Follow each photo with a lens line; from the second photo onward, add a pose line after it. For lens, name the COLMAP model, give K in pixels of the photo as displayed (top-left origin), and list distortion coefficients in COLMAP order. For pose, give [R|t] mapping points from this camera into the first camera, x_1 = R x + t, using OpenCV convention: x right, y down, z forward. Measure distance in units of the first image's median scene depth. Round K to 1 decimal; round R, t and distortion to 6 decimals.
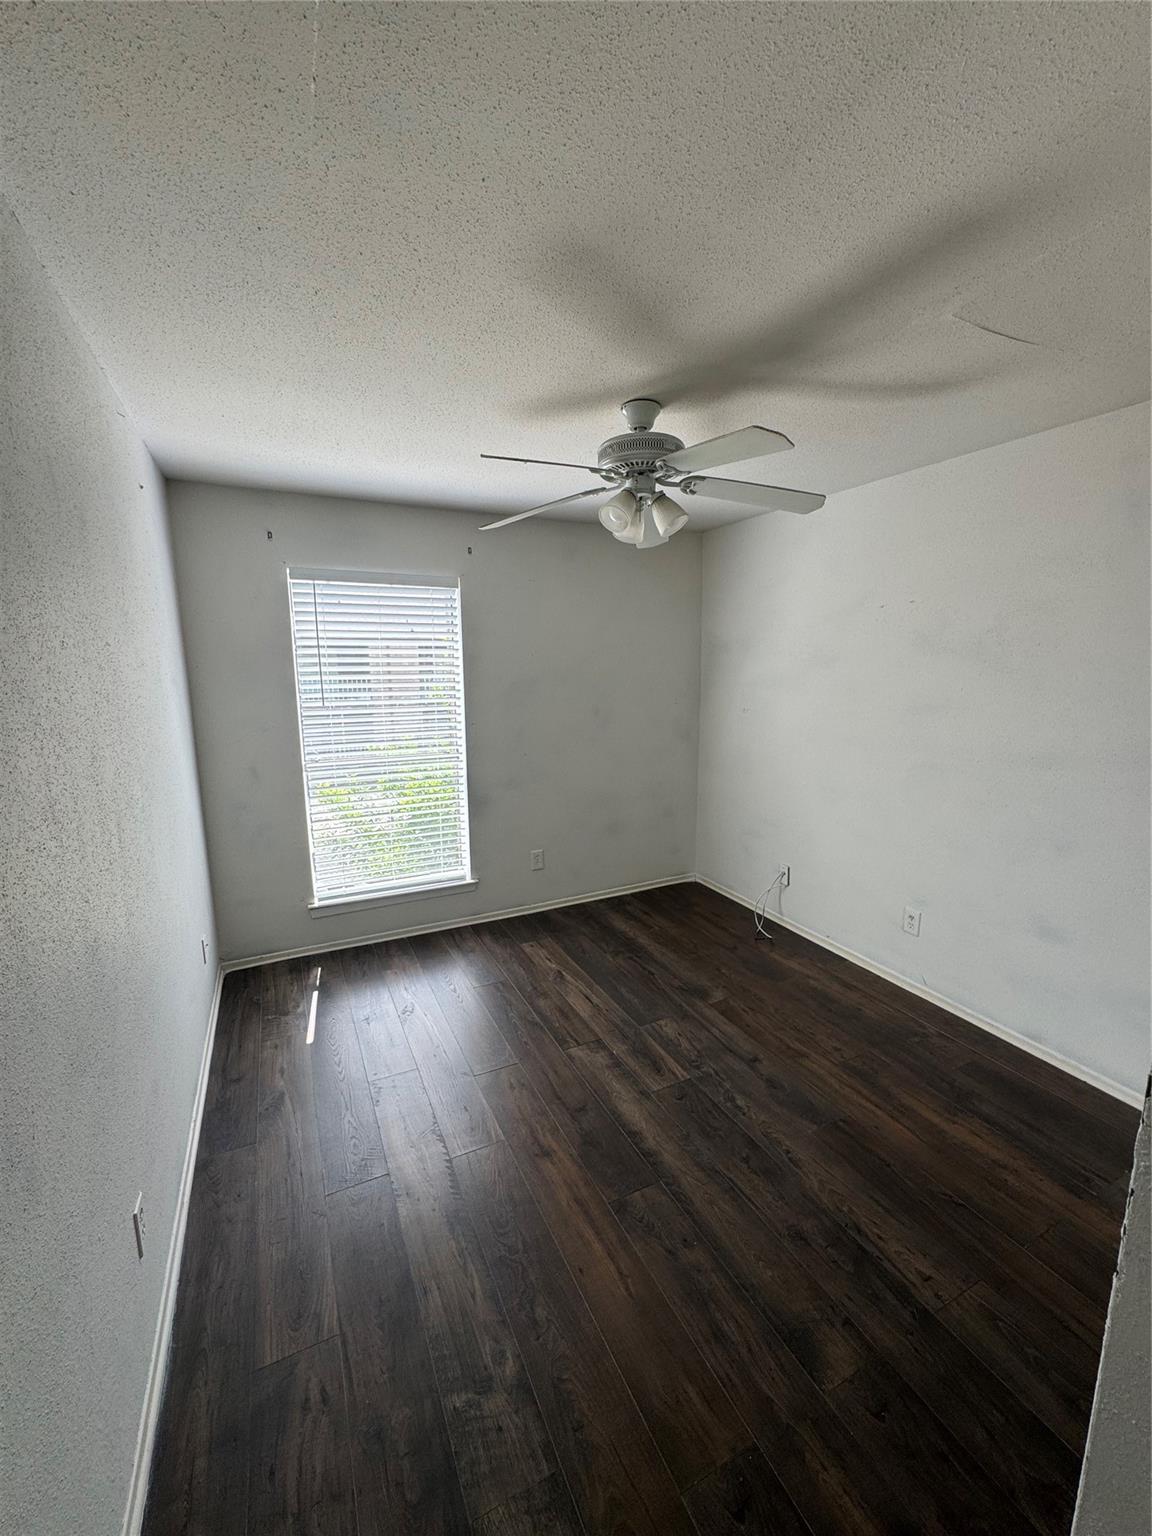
lens RADIAL K [[613.1, 0, 574.7], [0, 613.1, 765.9], [0, 0, 1]] dist [-0.001521, -0.000272]
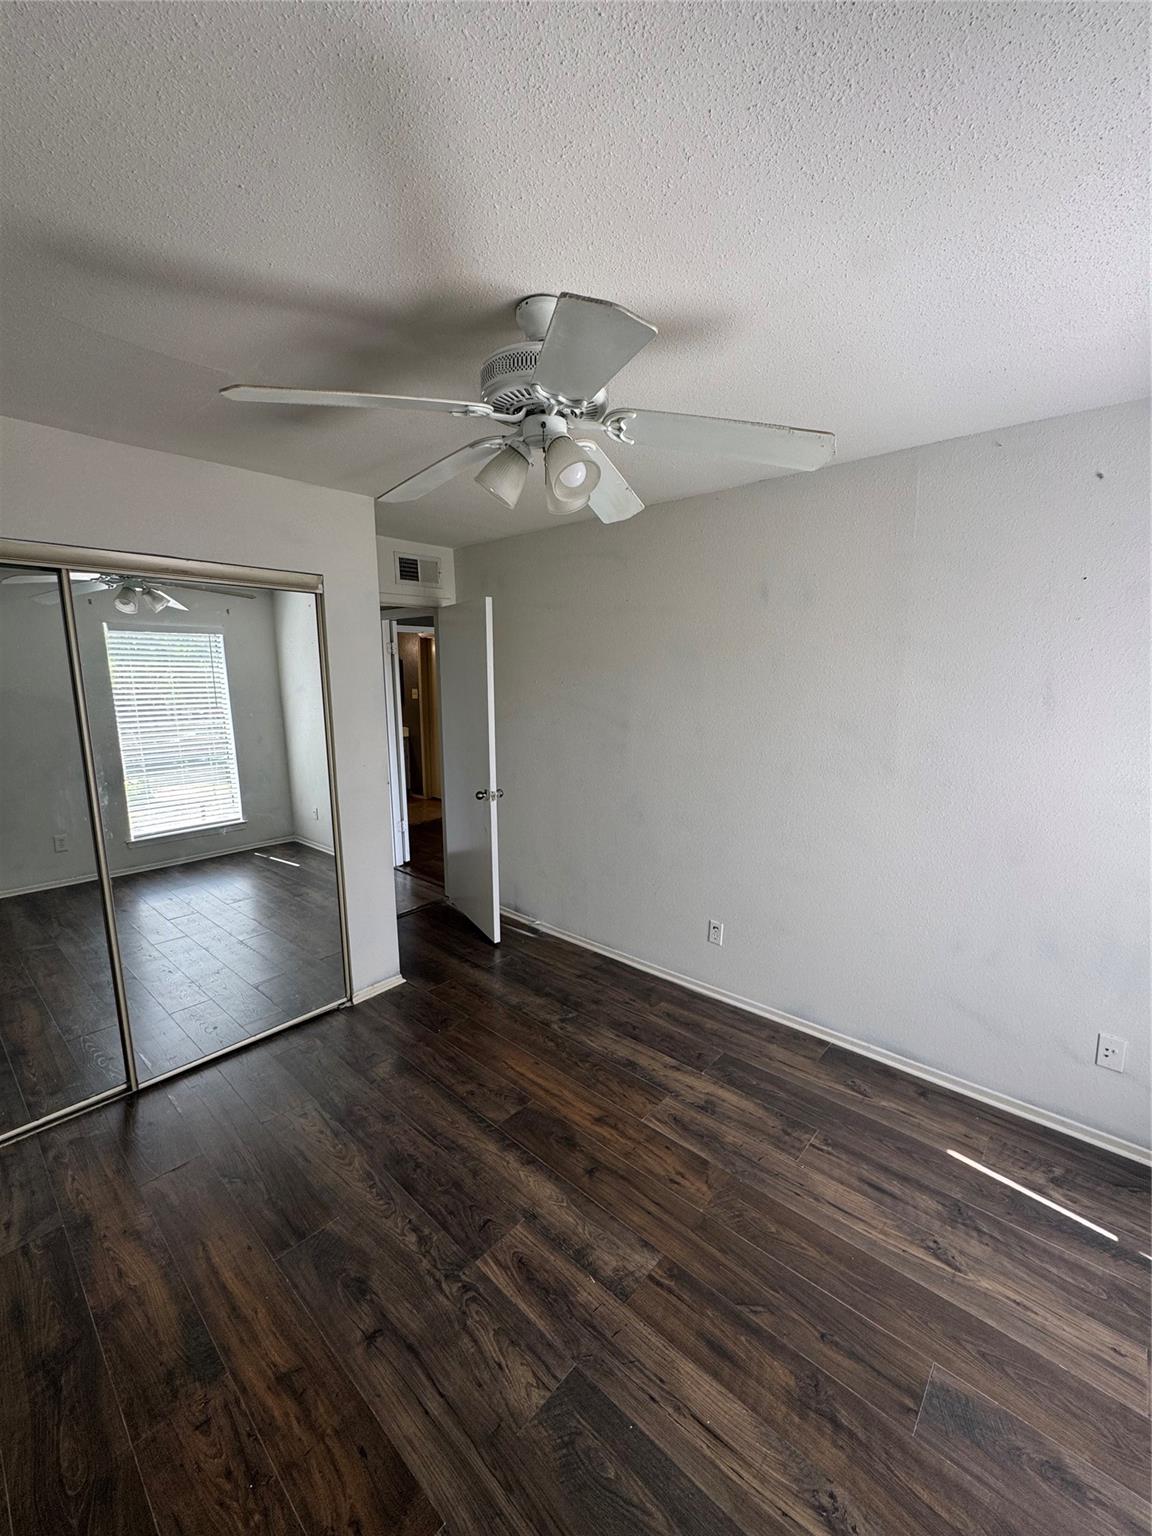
lens RADIAL K [[613.1, 0, 577.6], [0, 613.1, 770.7], [0, 0, 1]] dist [-0.001521, -0.000272]
pose [[-0.927047, 0.070995, -0.368162, 0.322395], [-0.051227, 0.948720, 0.311939, -0.287362], [0.371429, 0.308042, -0.875871, 1.600292]]
